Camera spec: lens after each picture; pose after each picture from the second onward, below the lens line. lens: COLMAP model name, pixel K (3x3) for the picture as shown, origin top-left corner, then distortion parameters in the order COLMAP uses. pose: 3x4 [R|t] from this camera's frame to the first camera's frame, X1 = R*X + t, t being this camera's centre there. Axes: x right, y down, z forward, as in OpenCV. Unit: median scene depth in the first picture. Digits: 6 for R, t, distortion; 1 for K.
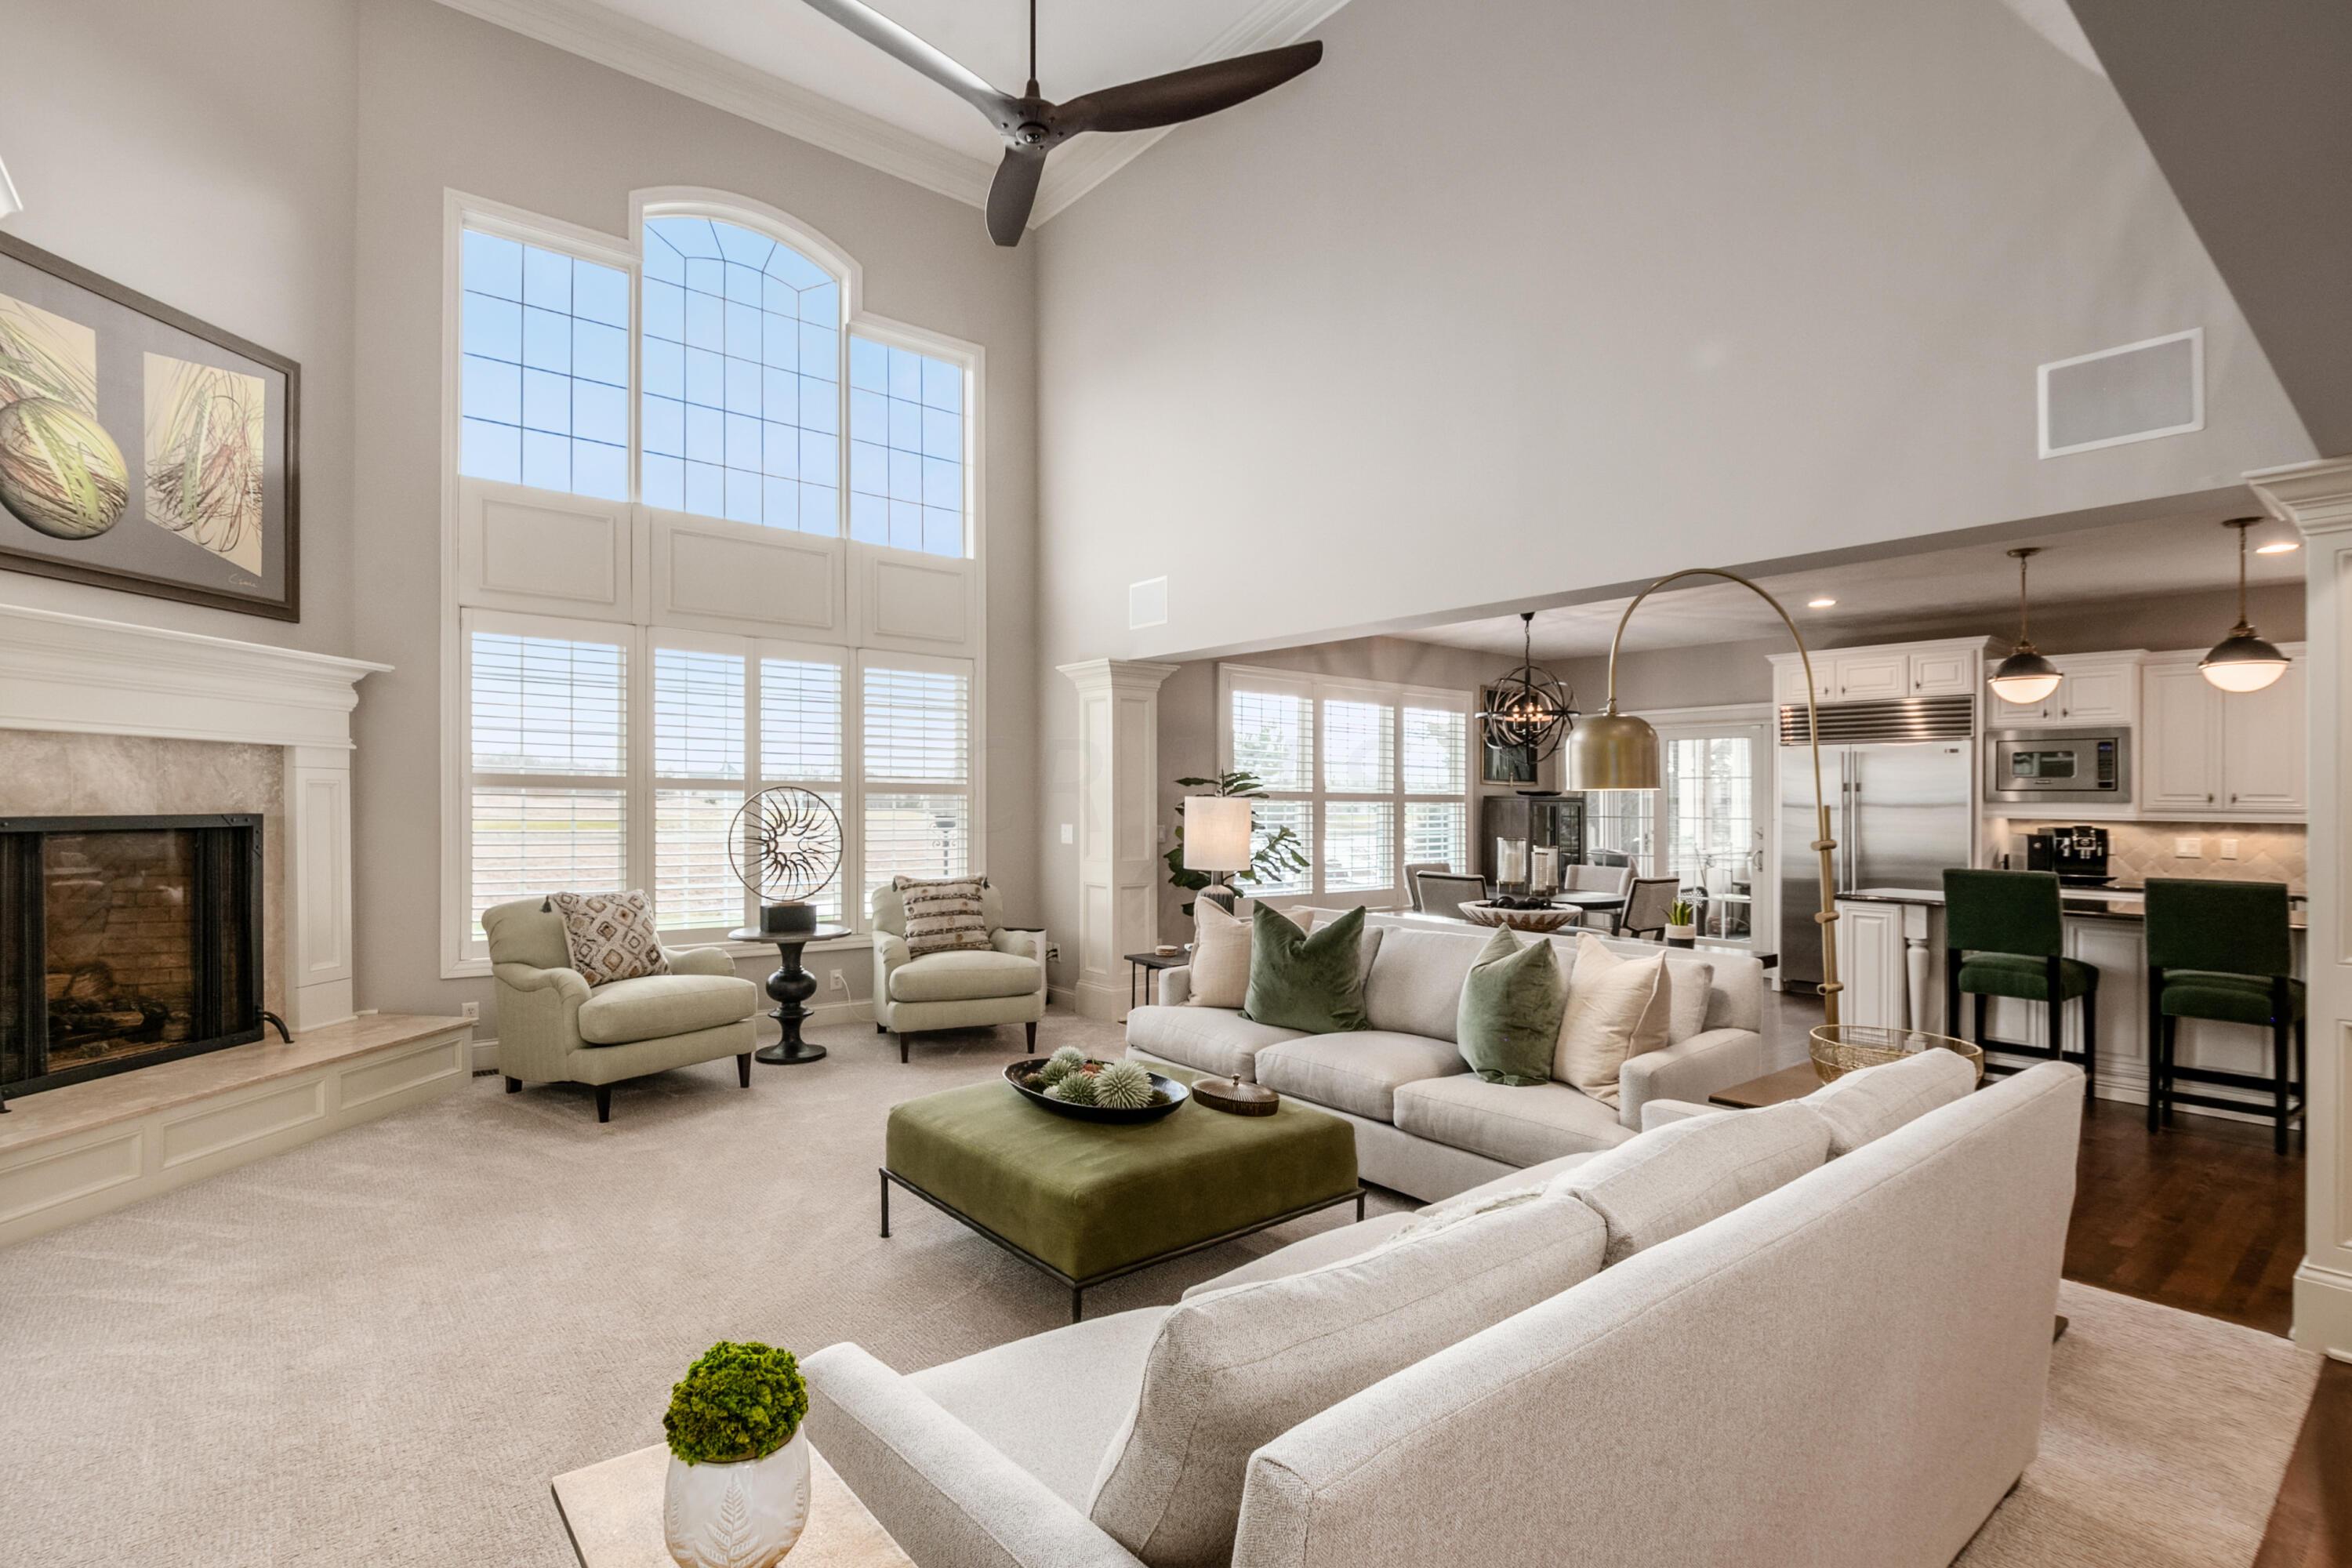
lens RADIAL K [[1149.9, 0, 1105.1], [0, 1149.9, 820.0], [0, 0, 1]] dist [-0.000711, -0.001202]
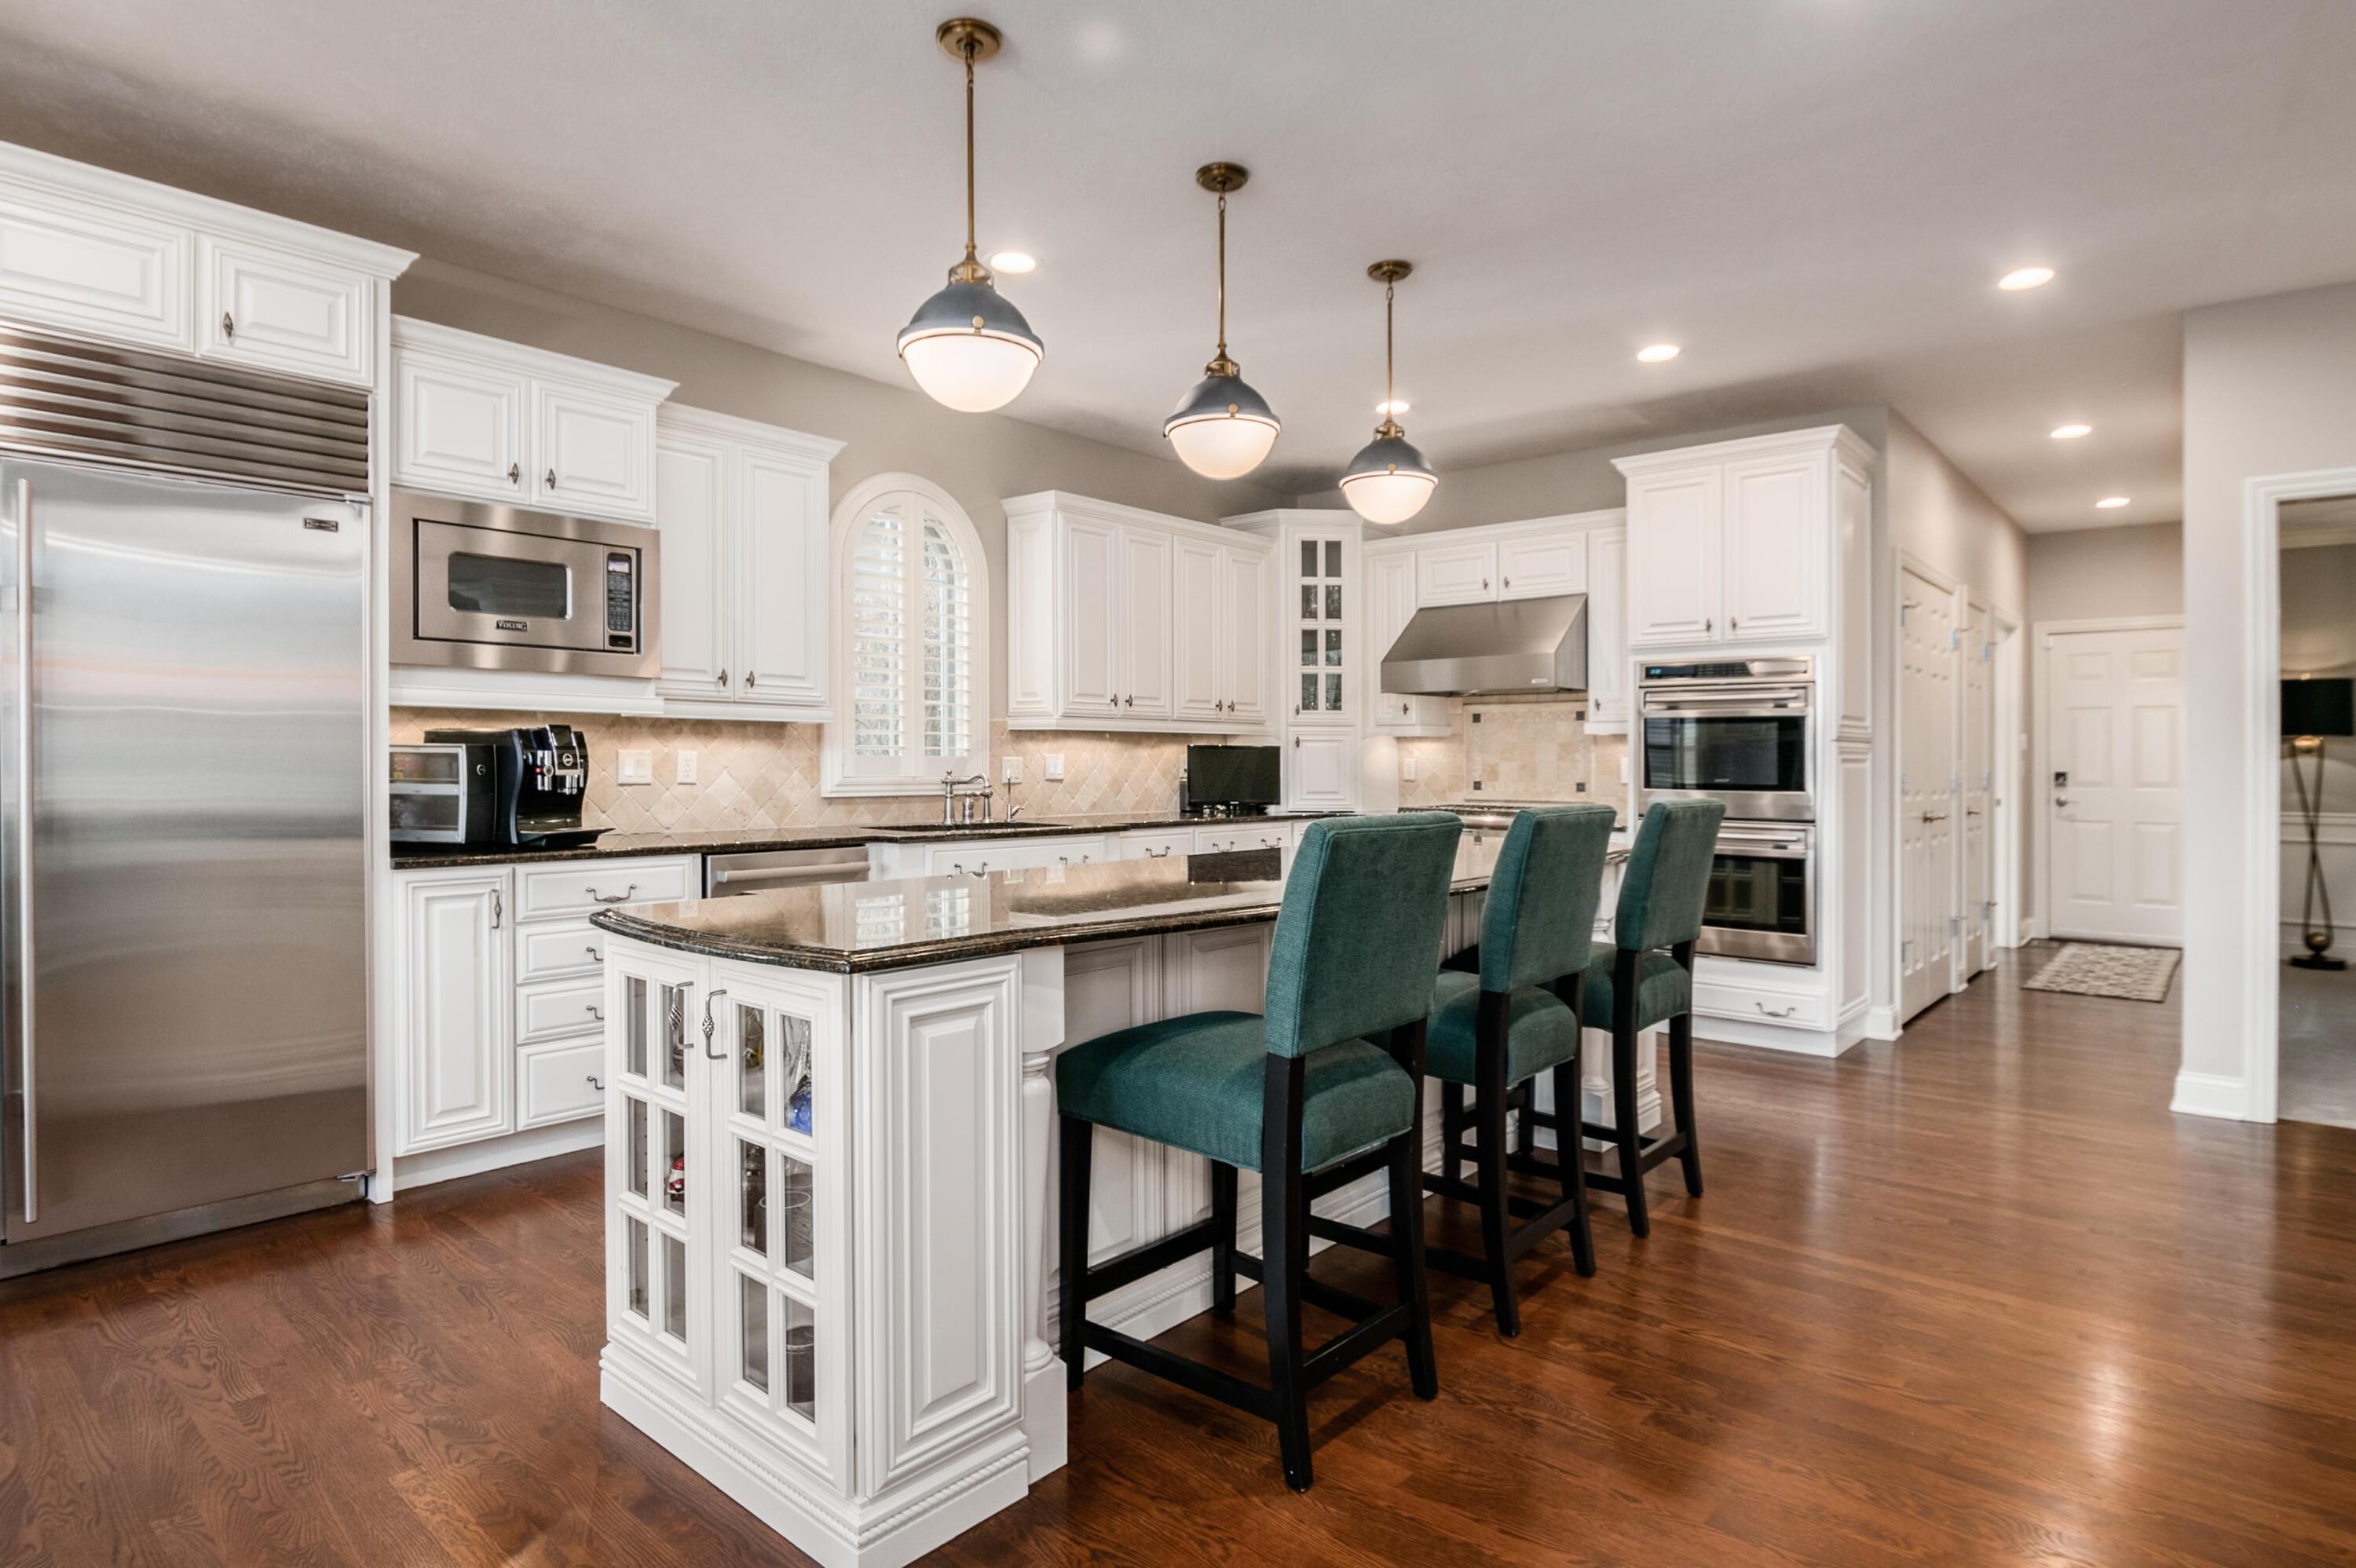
lens RADIAL K [[1270.9, 0, 1157.1], [0, 1270.9, 749.5], [0, 0, 1]] dist [-0.000380, -0.000805]
pose [[-0.182803, -0.004084, 0.983141, 0.398541], [-0.002025, 0.999991, 0.003778, 0.017467], [-0.983147, -0.001300, -0.182810, 1.174449]]
